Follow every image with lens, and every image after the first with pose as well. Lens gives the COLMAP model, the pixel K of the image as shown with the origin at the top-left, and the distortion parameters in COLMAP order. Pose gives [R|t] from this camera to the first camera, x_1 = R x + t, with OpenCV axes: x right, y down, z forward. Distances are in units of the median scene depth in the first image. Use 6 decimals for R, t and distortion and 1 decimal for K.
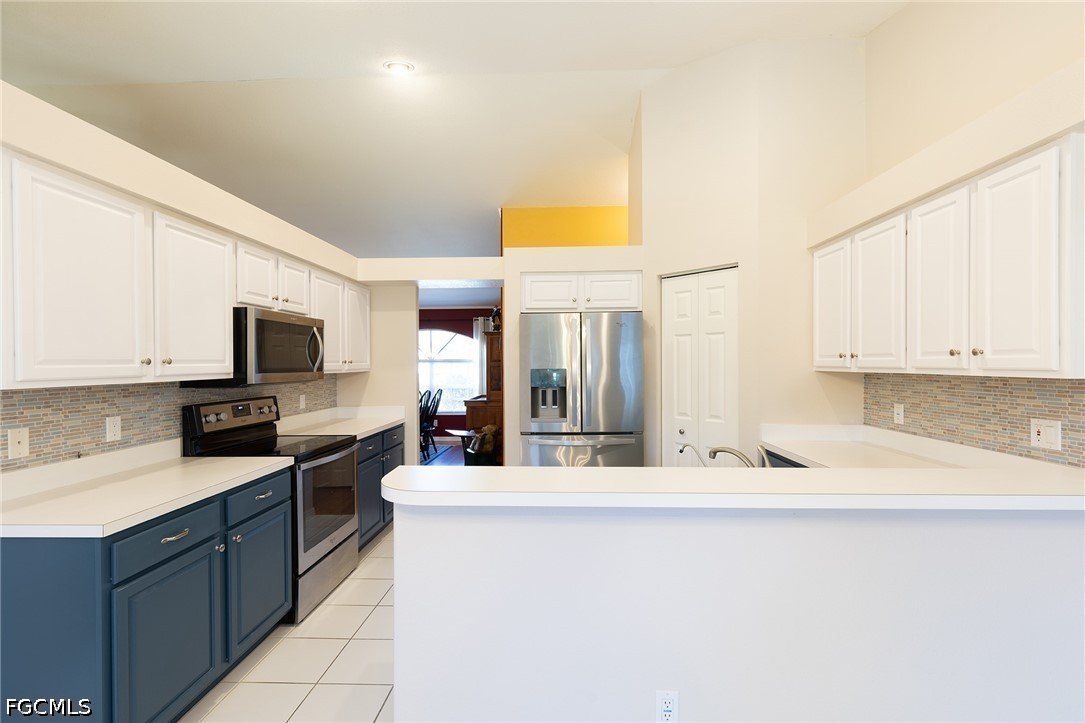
lens RADIAL K [[485.4, 0, 543.1], [0, 485.4, 365.1], [0, 0, 1]] dist [0.004455, -0.000846]
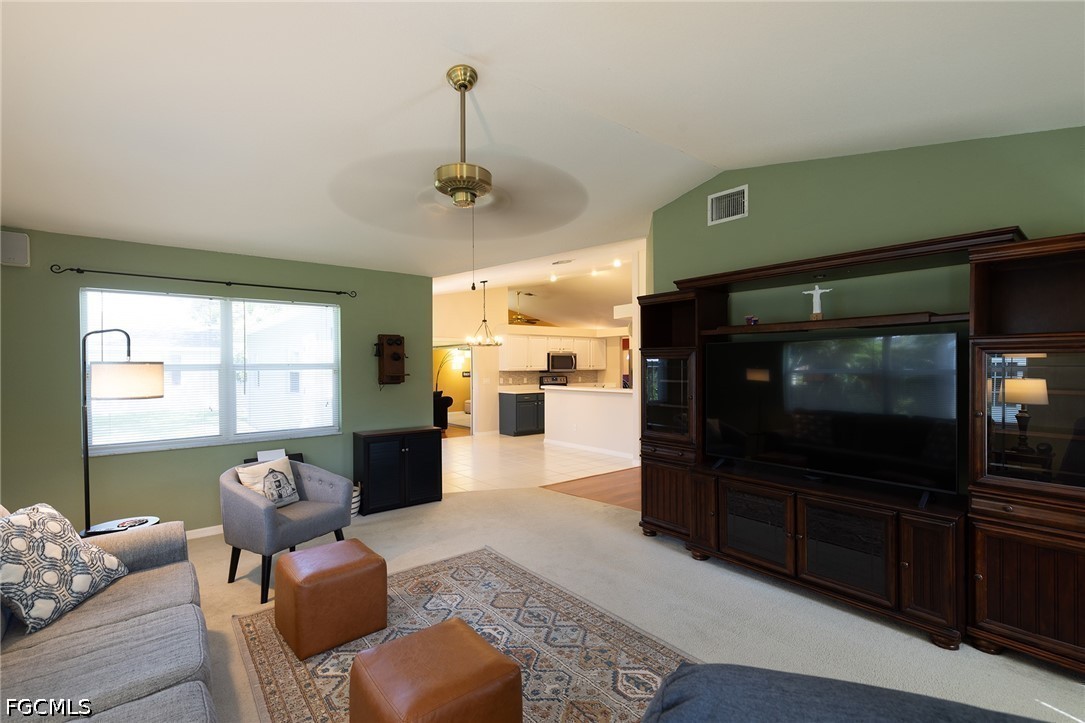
lens RADIAL K [[499.5, 0, 541.4], [0, 499.5, 357.3], [0, 0, 1]] dist [0.004888, -0.001082]
pose [[0.643743, -0.009628, -0.765181, 2.350728], [-0.003693, 0.999870, -0.015688, -0.014179], [0.765233, 0.012925, 0.643624, -1.611085]]
